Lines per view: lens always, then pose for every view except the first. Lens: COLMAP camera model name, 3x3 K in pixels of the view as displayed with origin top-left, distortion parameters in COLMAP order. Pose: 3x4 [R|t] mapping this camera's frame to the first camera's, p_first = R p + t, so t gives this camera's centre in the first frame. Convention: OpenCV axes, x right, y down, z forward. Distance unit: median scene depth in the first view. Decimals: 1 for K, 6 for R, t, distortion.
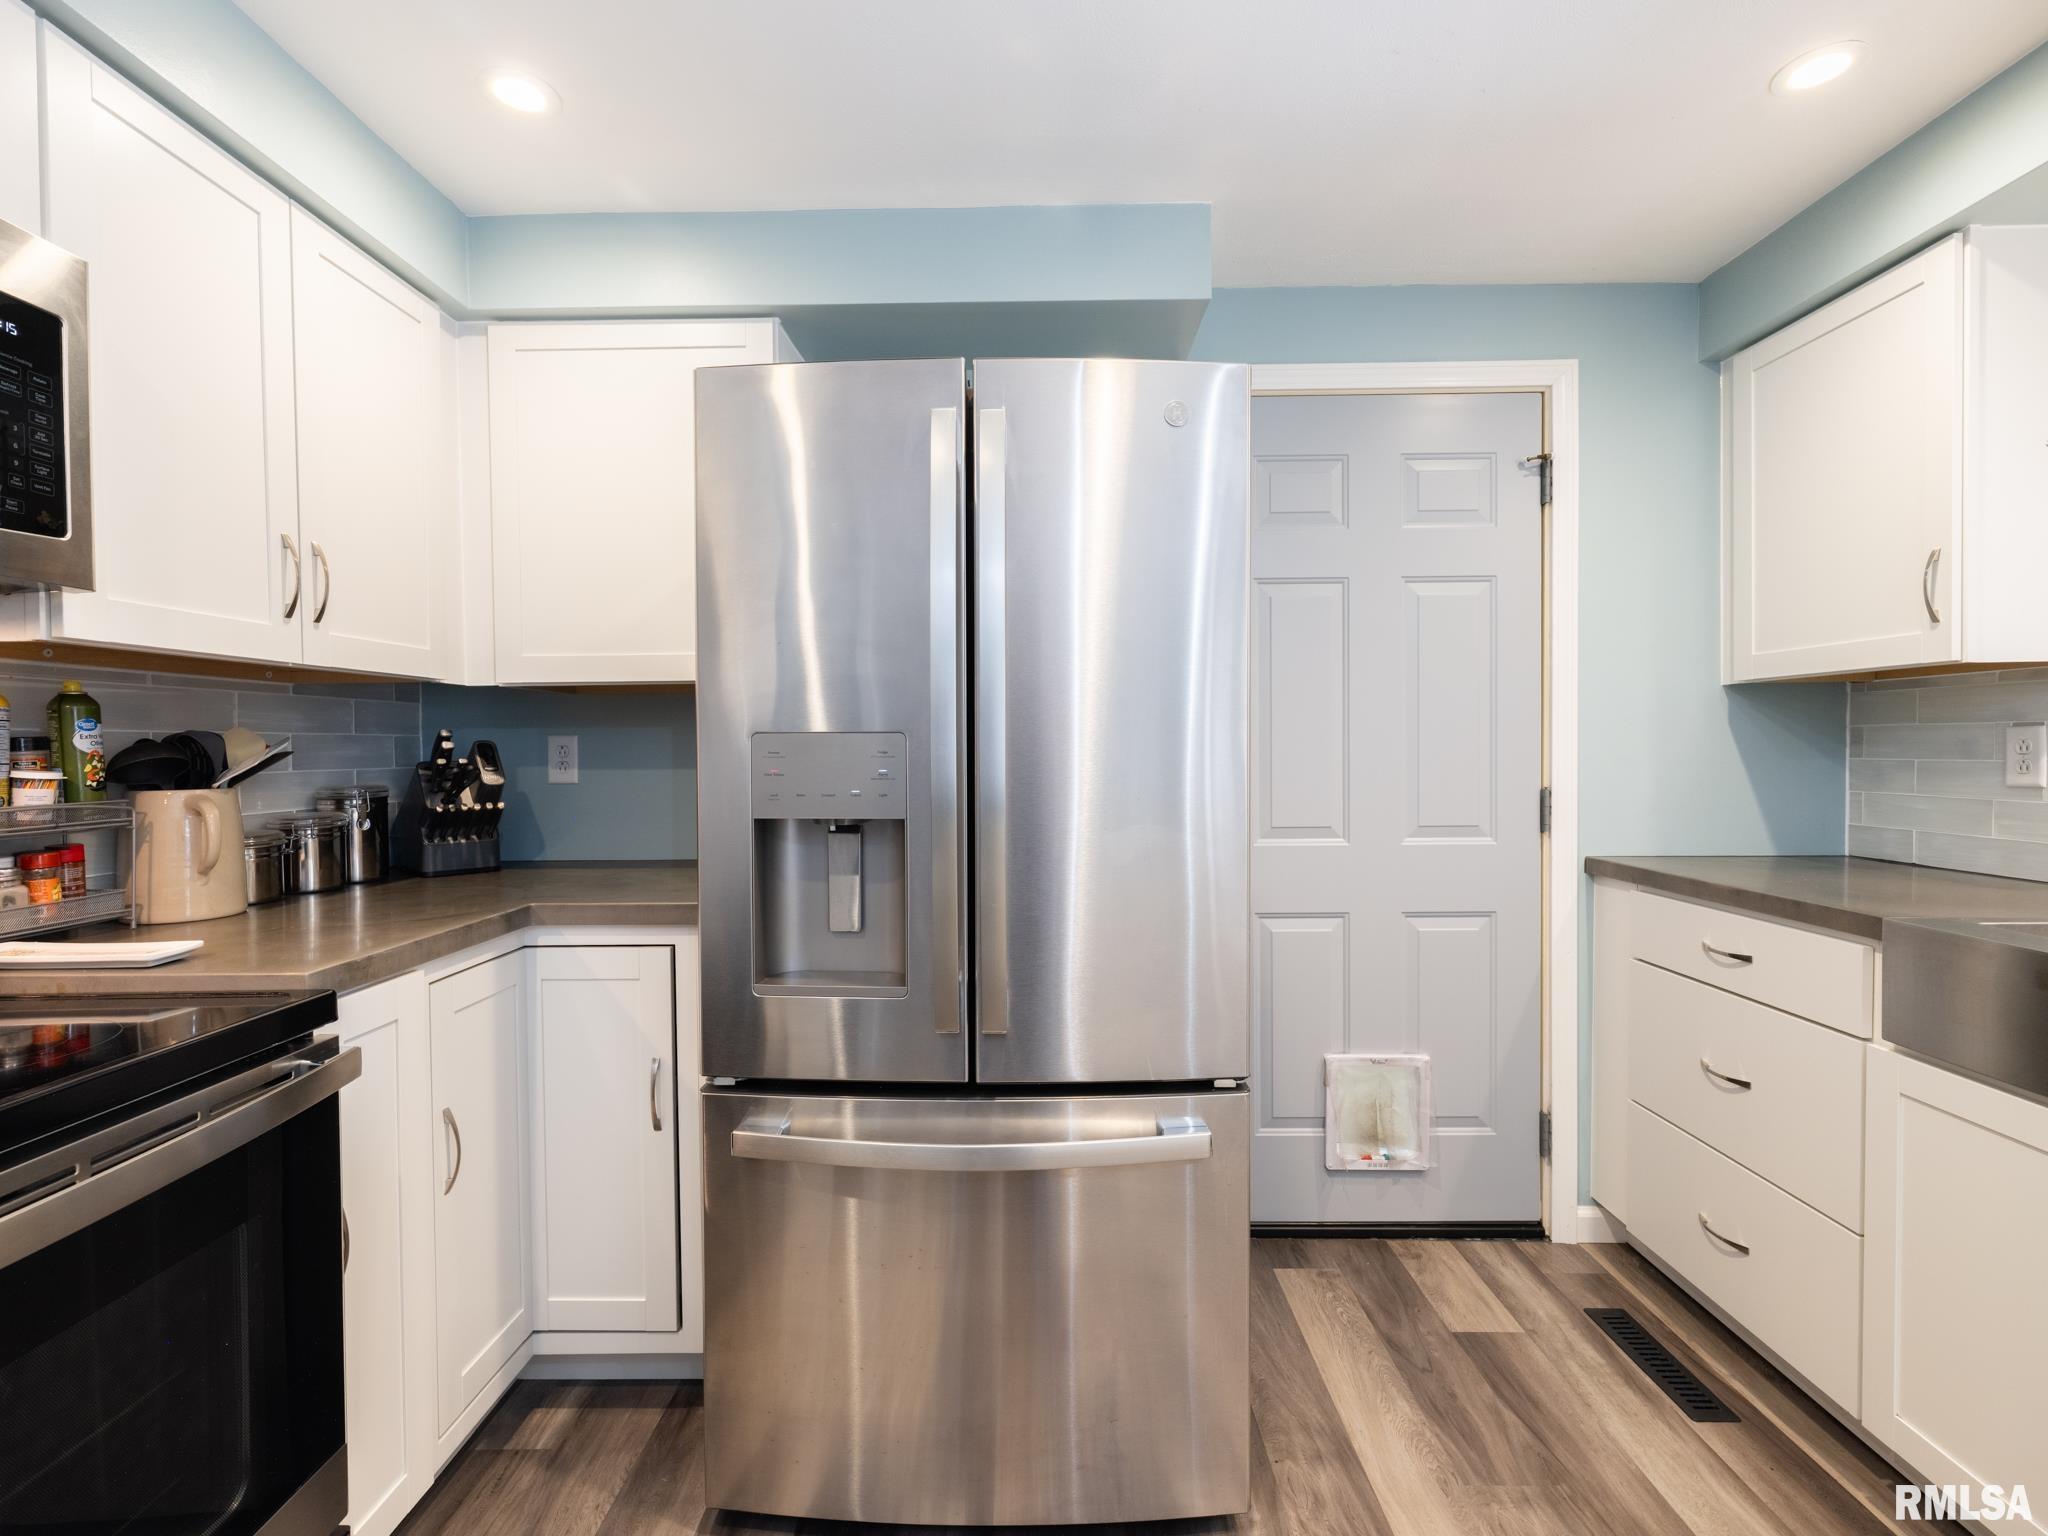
lens RADIAL K [[942.9, 0, 1021.3], [0, 942.9, 766.2], [0, 0, 1]] dist [0.000011, 0.000326]
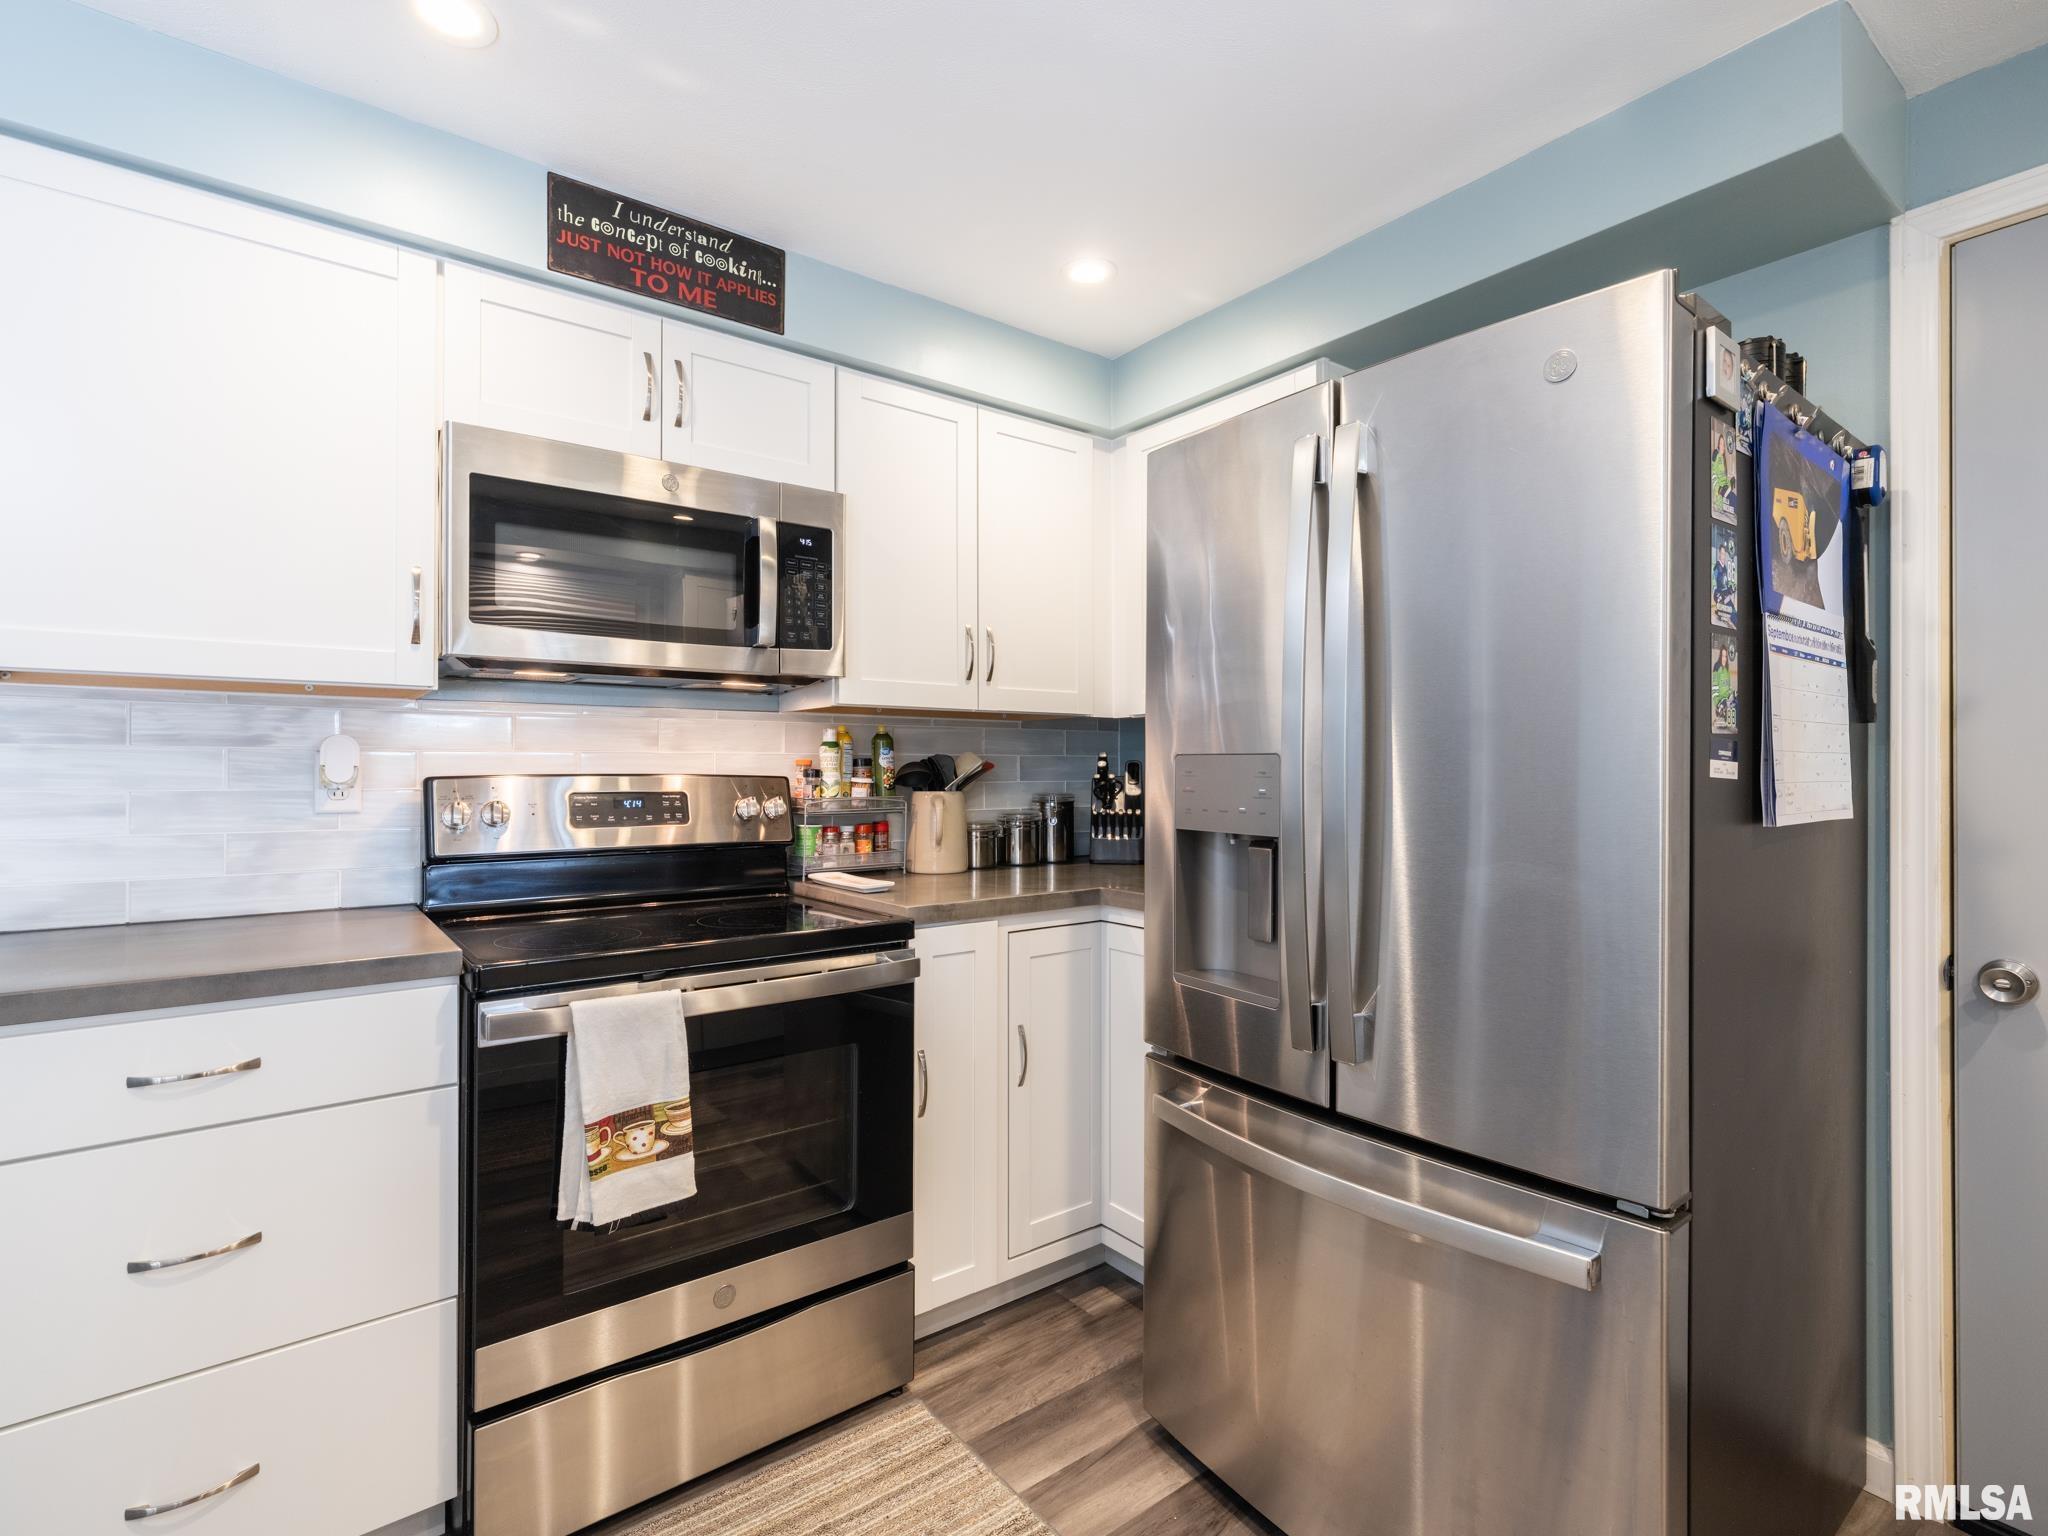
lens RADIAL K [[972.7, 0, 1014.0], [0, 972.7, 766.6], [0, 0, 1]] dist [-0.000098, 0.000091]
pose [[0.611213, 0.006933, -0.791436, 0.436382], [-0.021545, 0.999737, -0.007882, -0.005863], [0.791173, 0.021869, 0.611202, 0.087750]]
